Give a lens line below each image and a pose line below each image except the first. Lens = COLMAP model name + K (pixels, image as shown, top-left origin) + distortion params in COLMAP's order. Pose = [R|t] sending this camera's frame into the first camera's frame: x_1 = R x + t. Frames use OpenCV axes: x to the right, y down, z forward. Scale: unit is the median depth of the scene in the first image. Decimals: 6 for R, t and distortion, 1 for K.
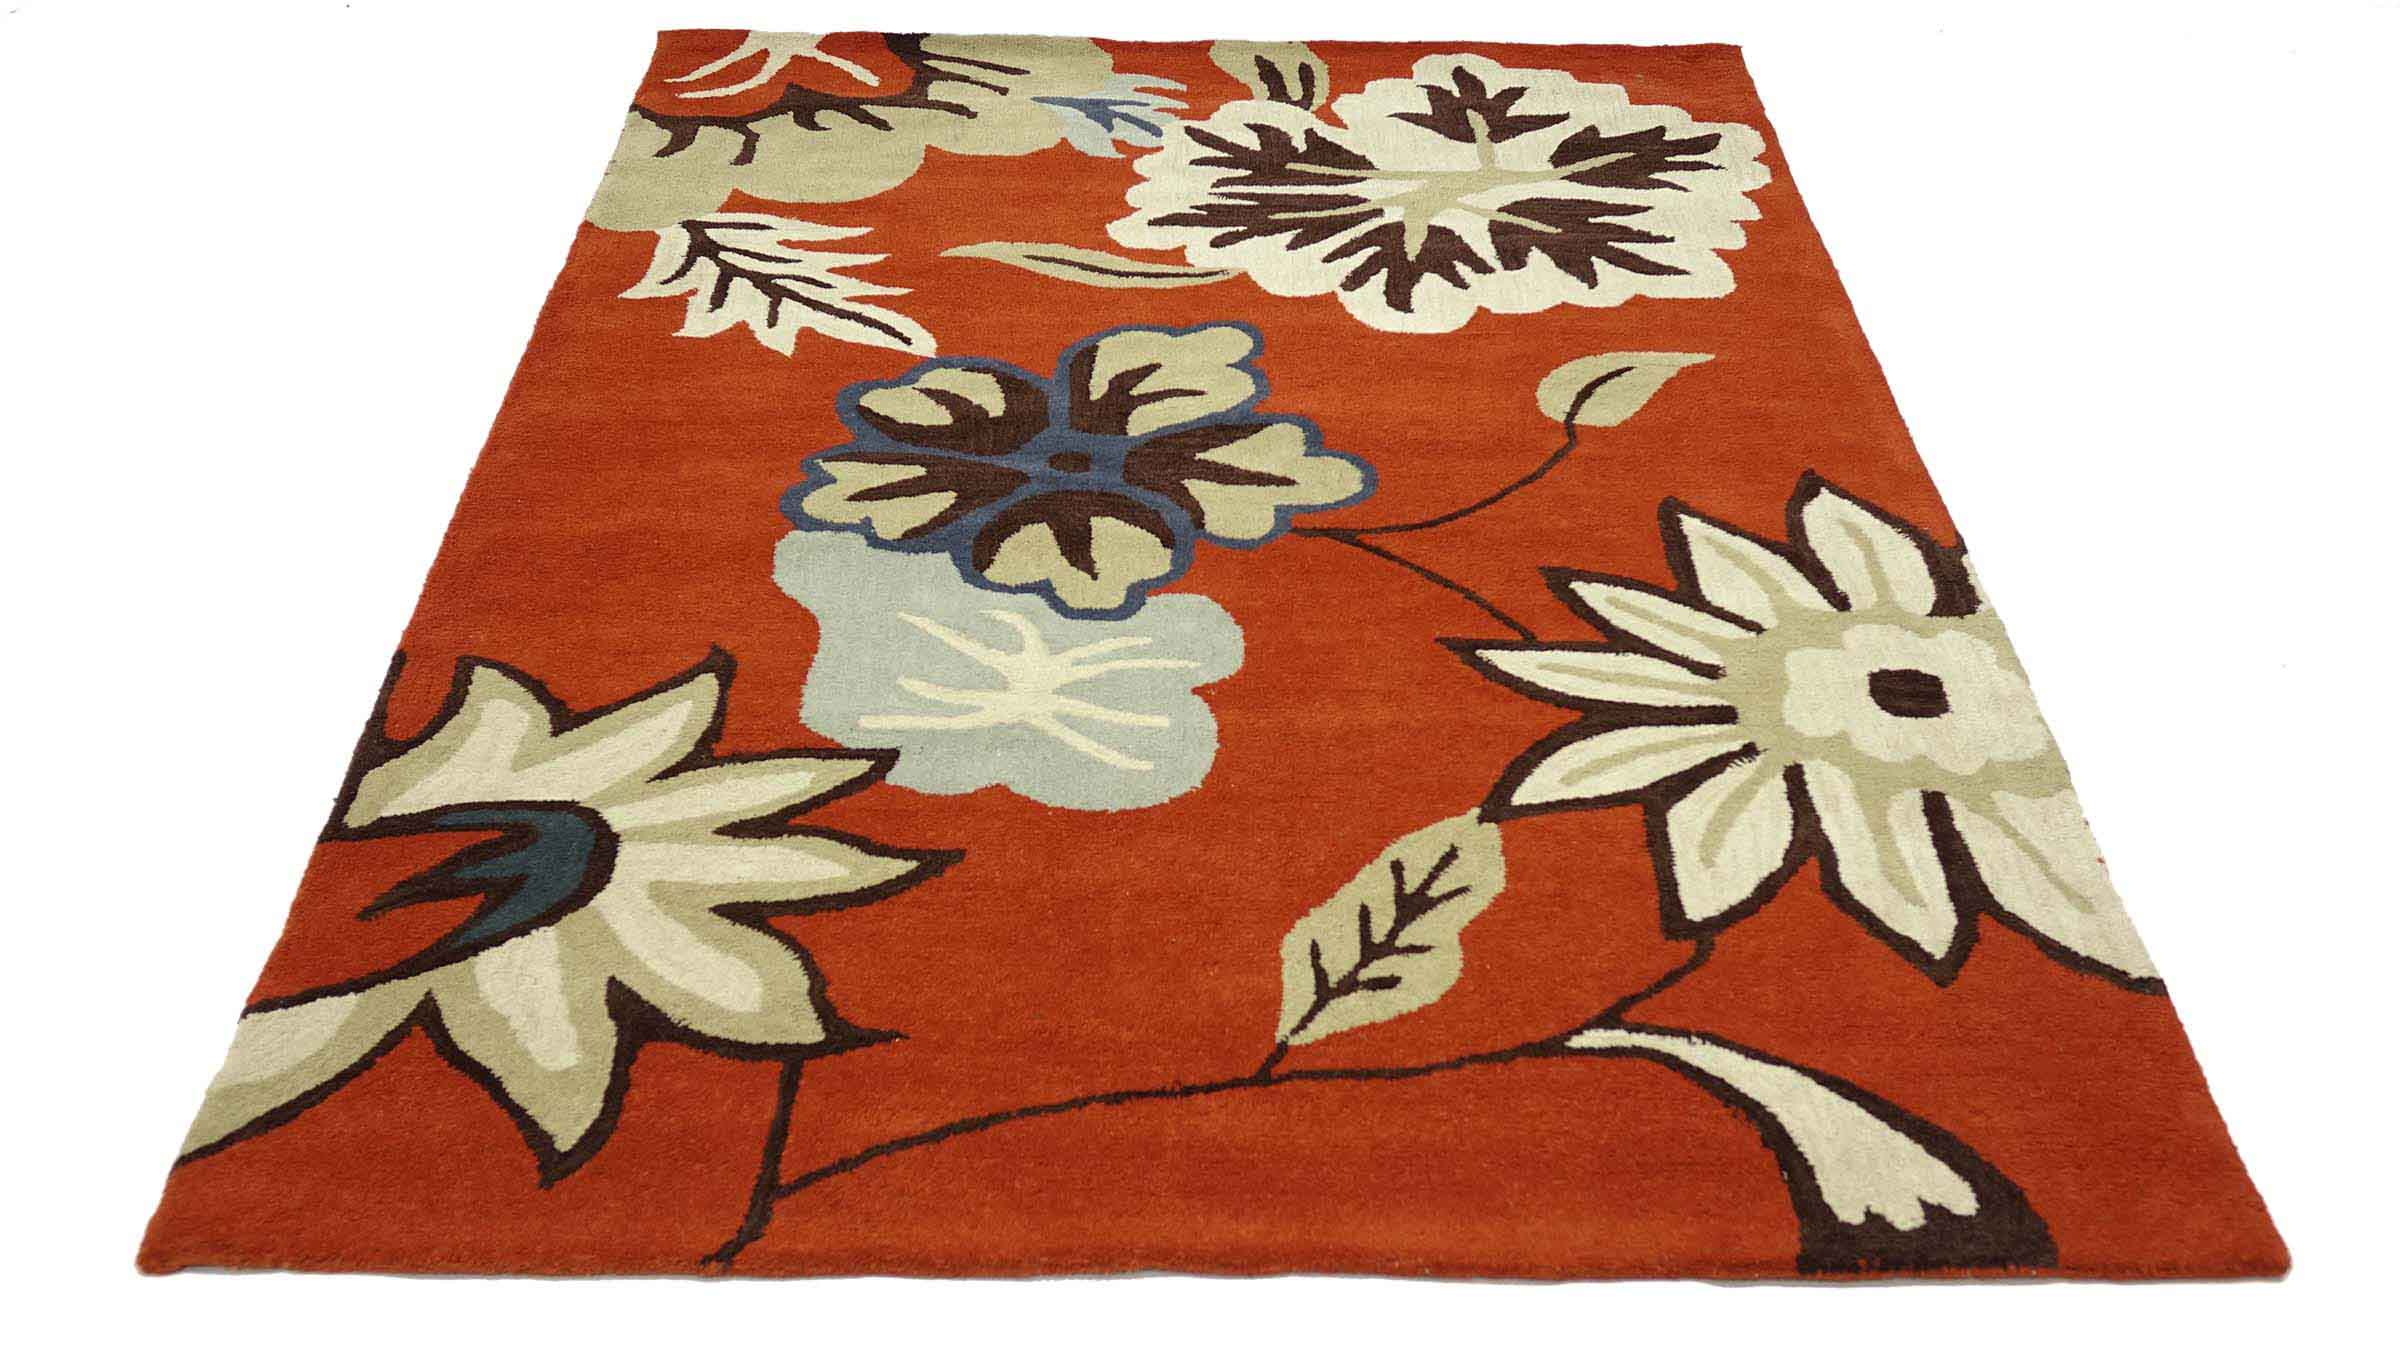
lens RADIAL K [[2373.5, 0, 1200.0], [0, 2373.5, 675.5], [0, 0, 1]] dist [-0.004653, -0.003965]
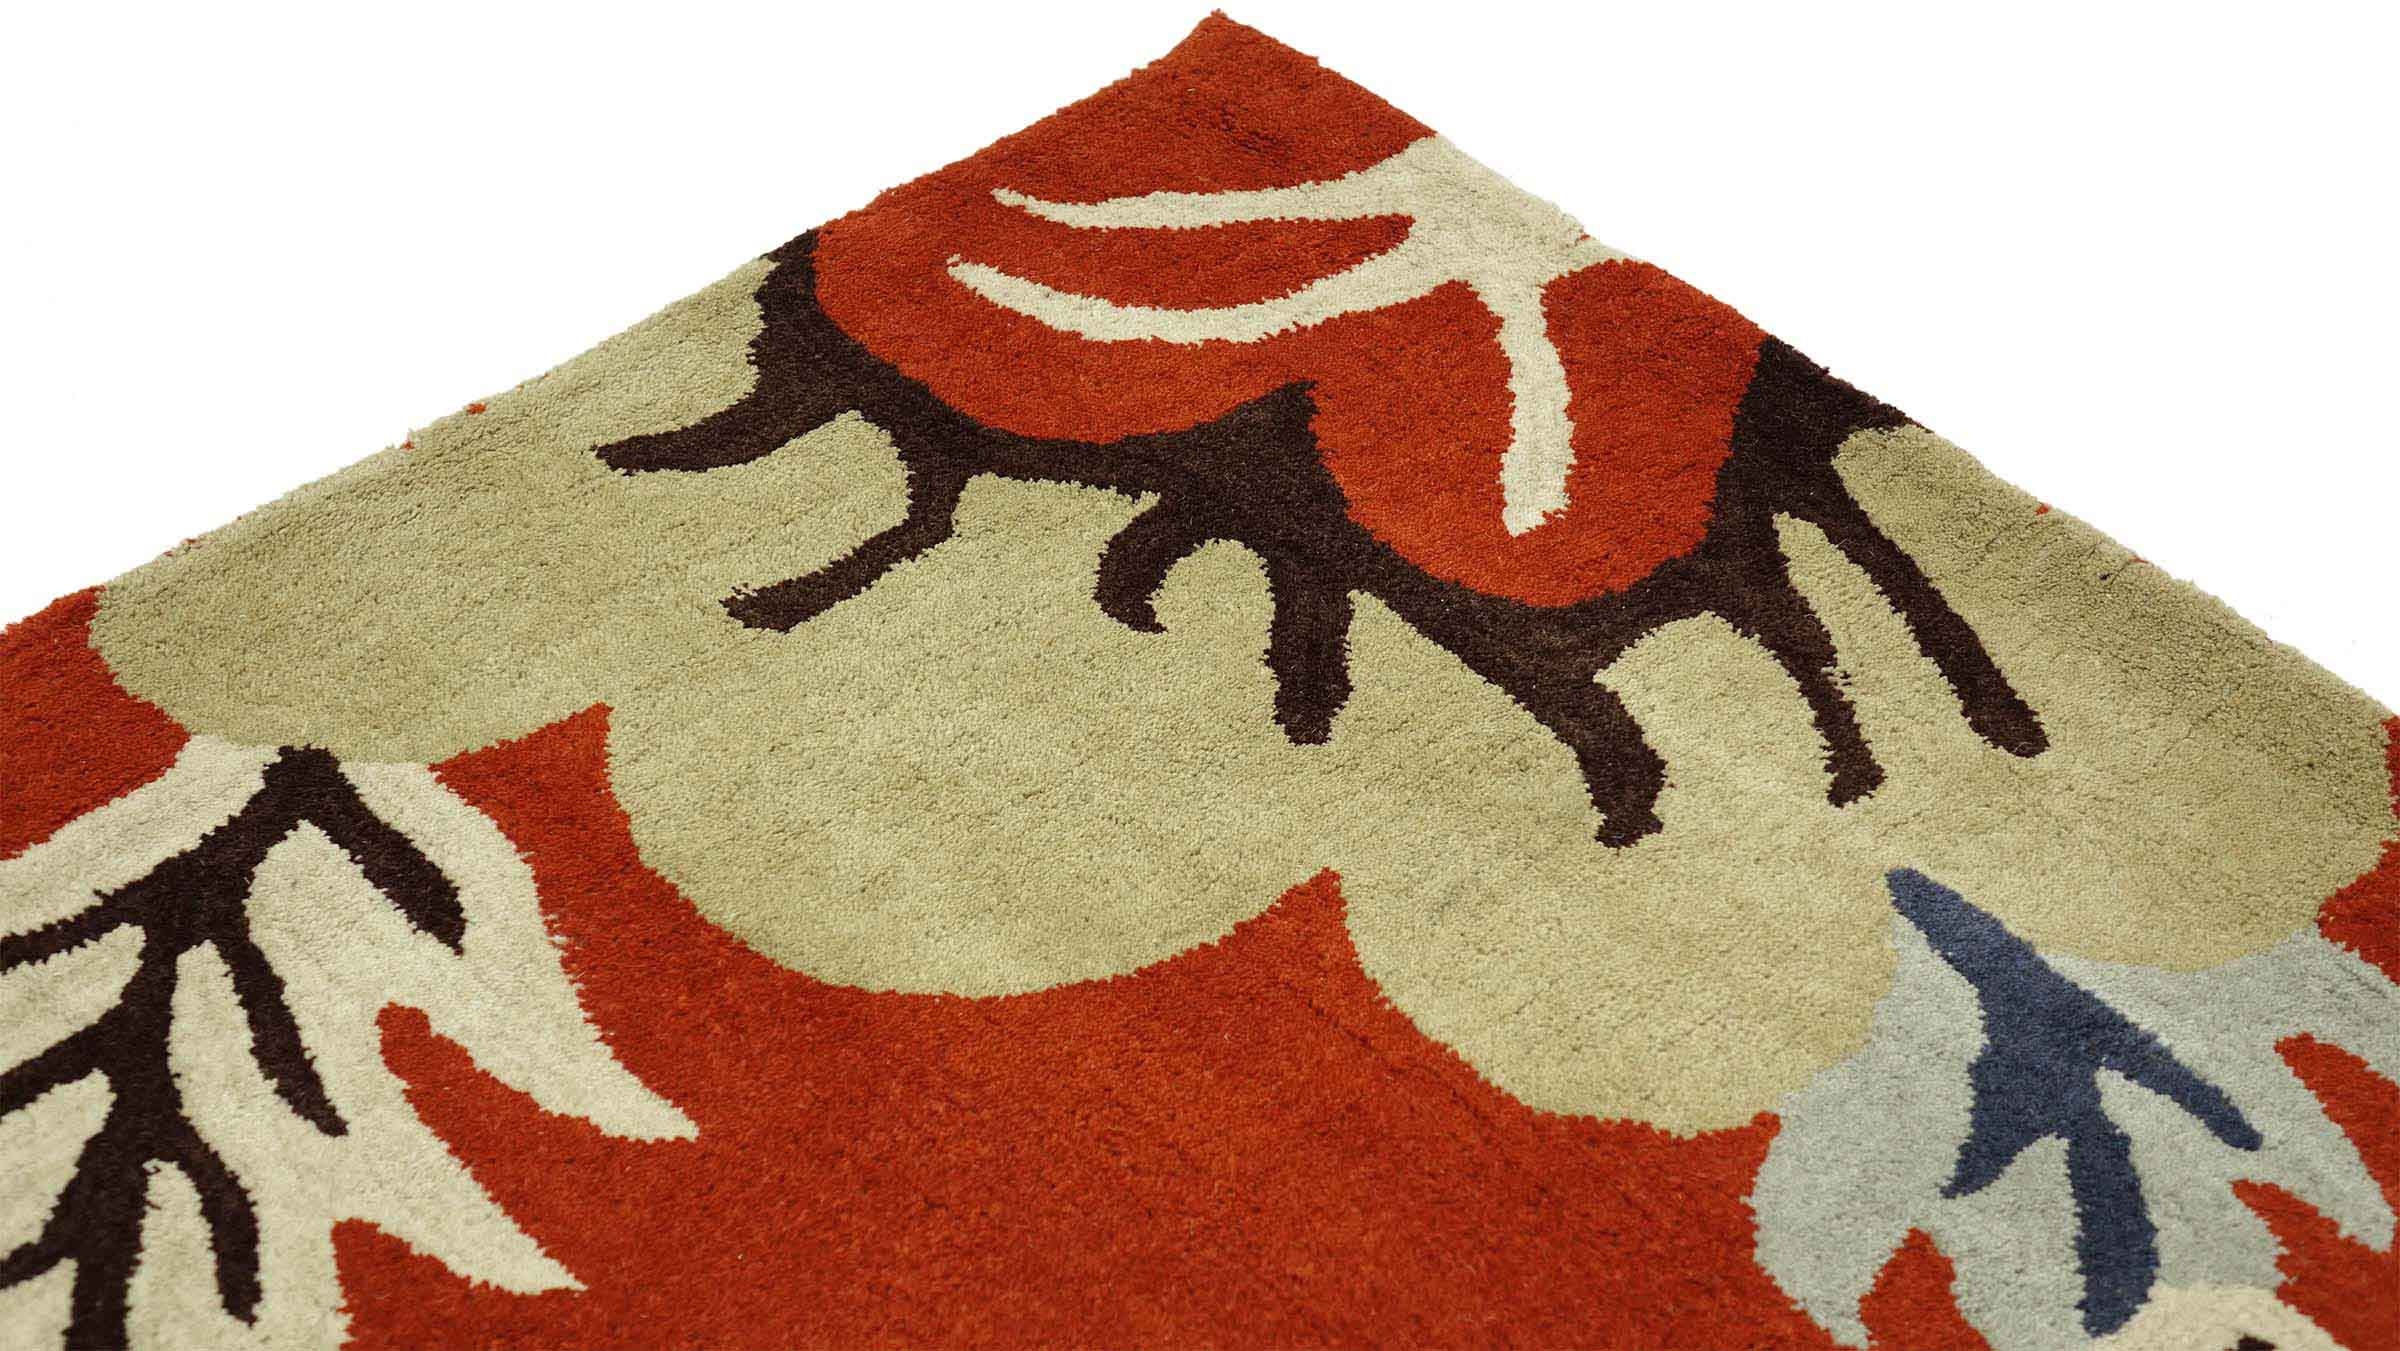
lens RADIAL K [[4515.8, 0, 1119.3], [0, 4515.8, 675.4], [0, 0, 1]] dist [0.005622, -0.014115]
pose [[0.670532, 0.477147, -0.568082, 0.174247], [-0.458707, 0.868468, 0.188018, -0.403422], [0.583073, 0.134511, 0.801207, 0.730199]]
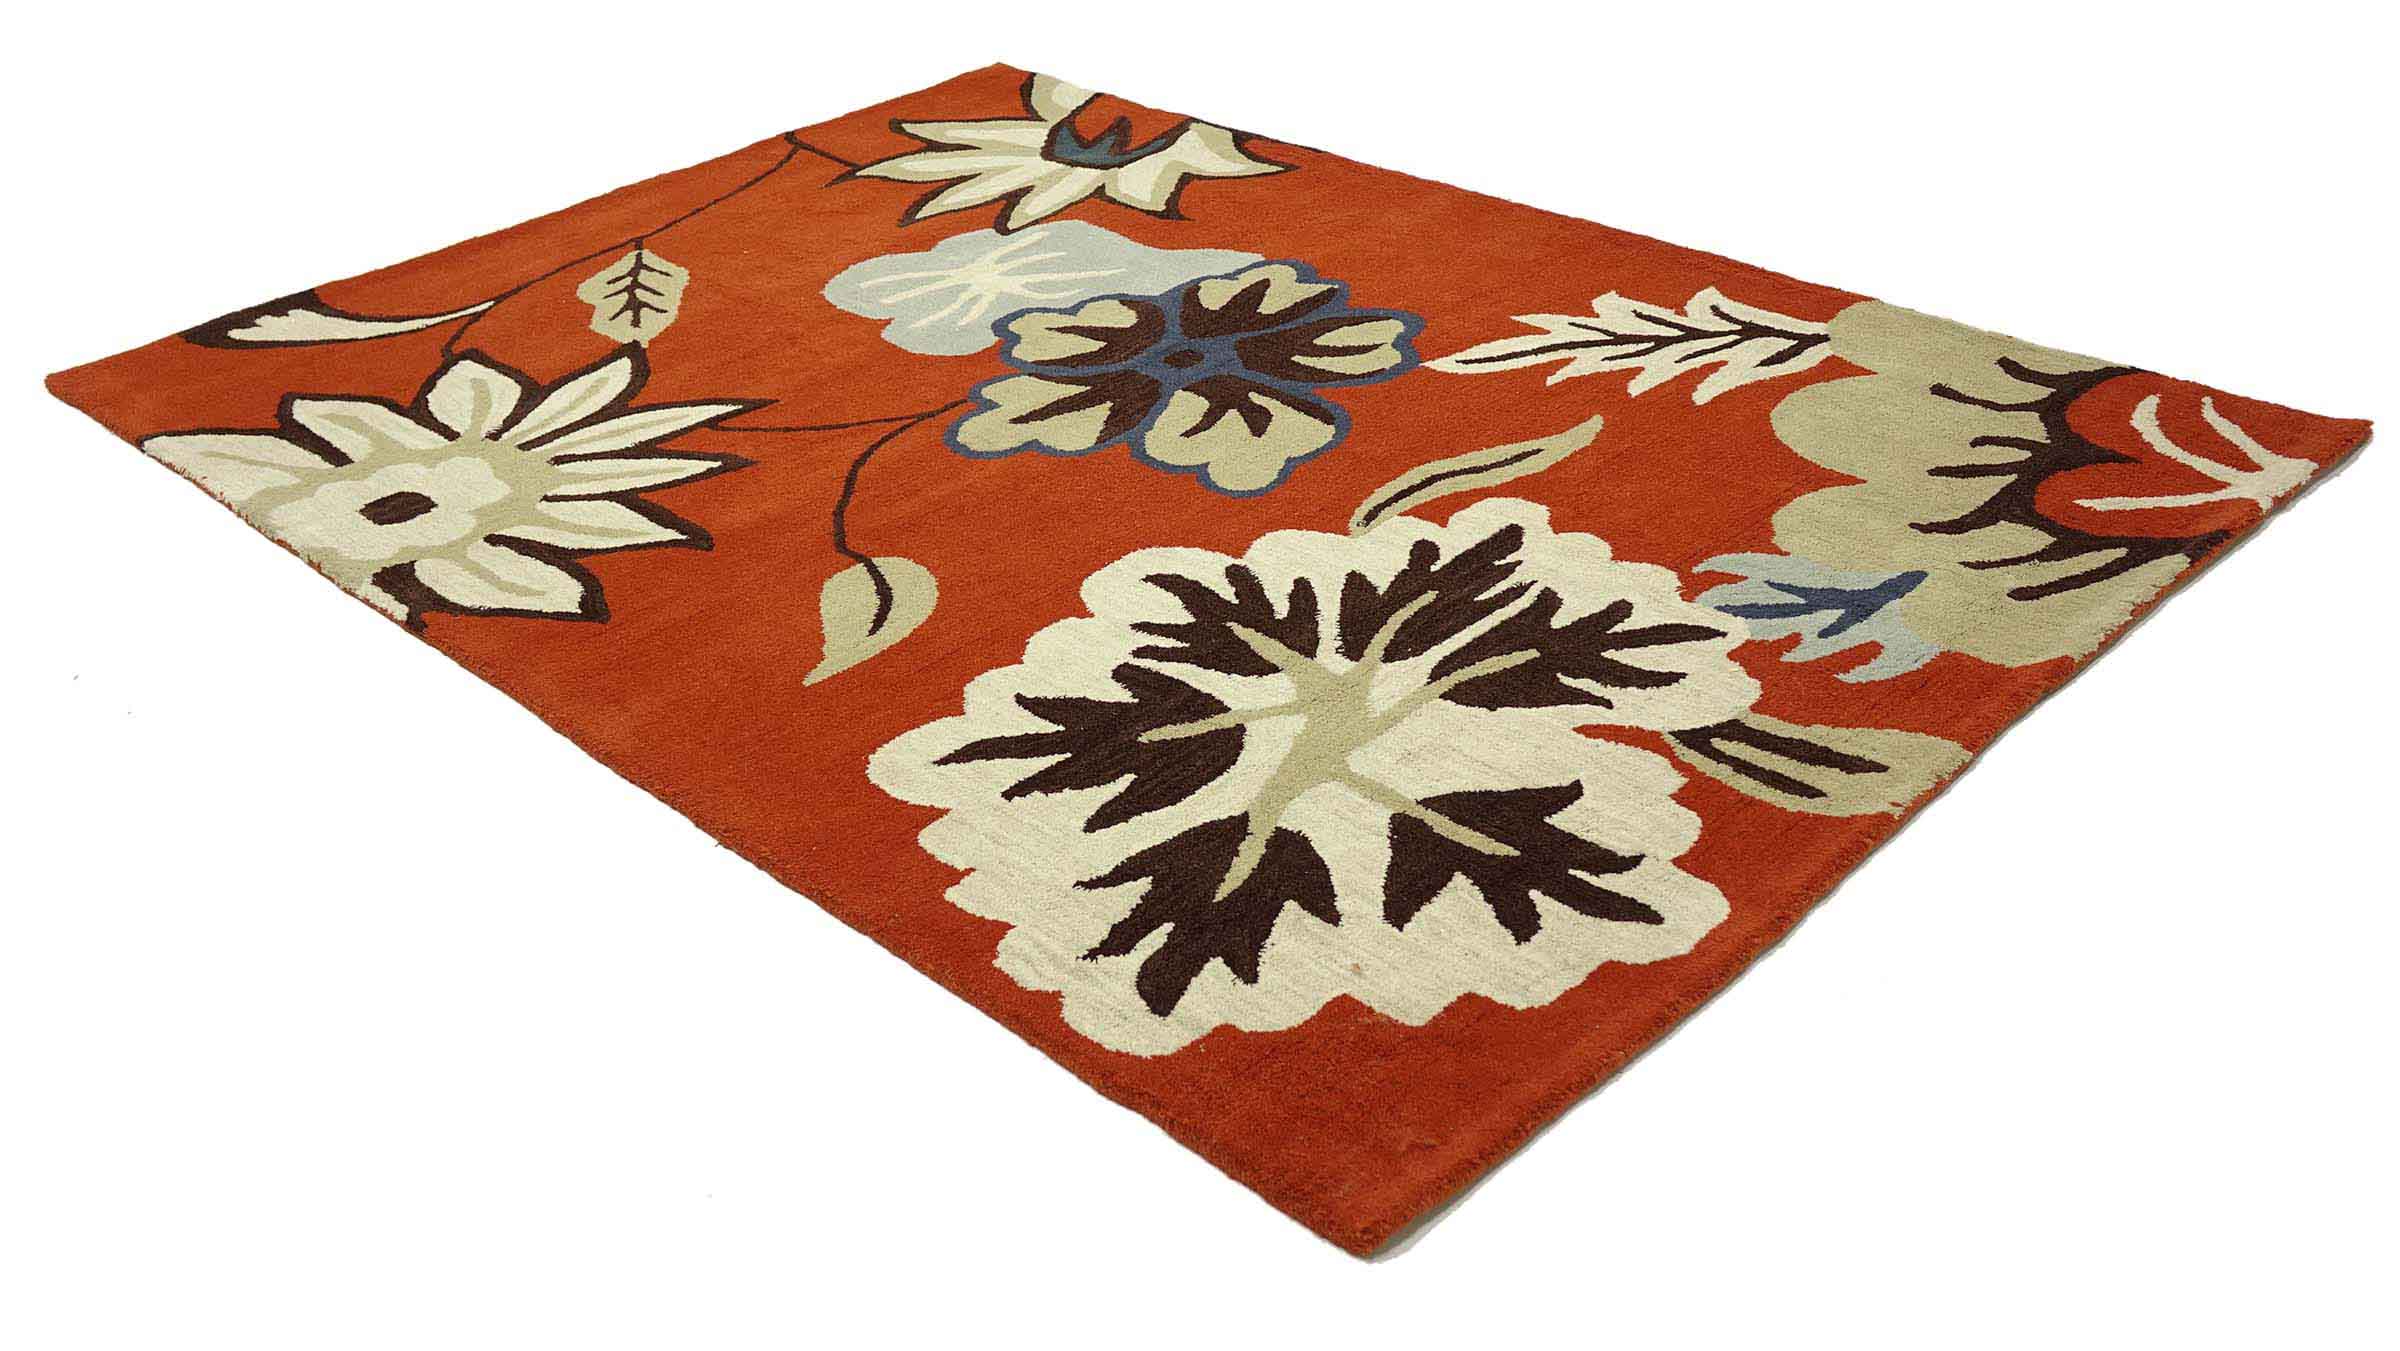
lens RADIAL K [[2376.7, 0, 1200.0], [0, 2376.7, 675.5], [0, 0, 1]] dist [-0.003251, -0.002137]
pose [[-0.712810, 0.389191, -0.583466, 0.638237], [-0.392373, 0.468254, 0.791696, -0.894233], [0.581331, 0.793265, -0.181068, 1.321731]]
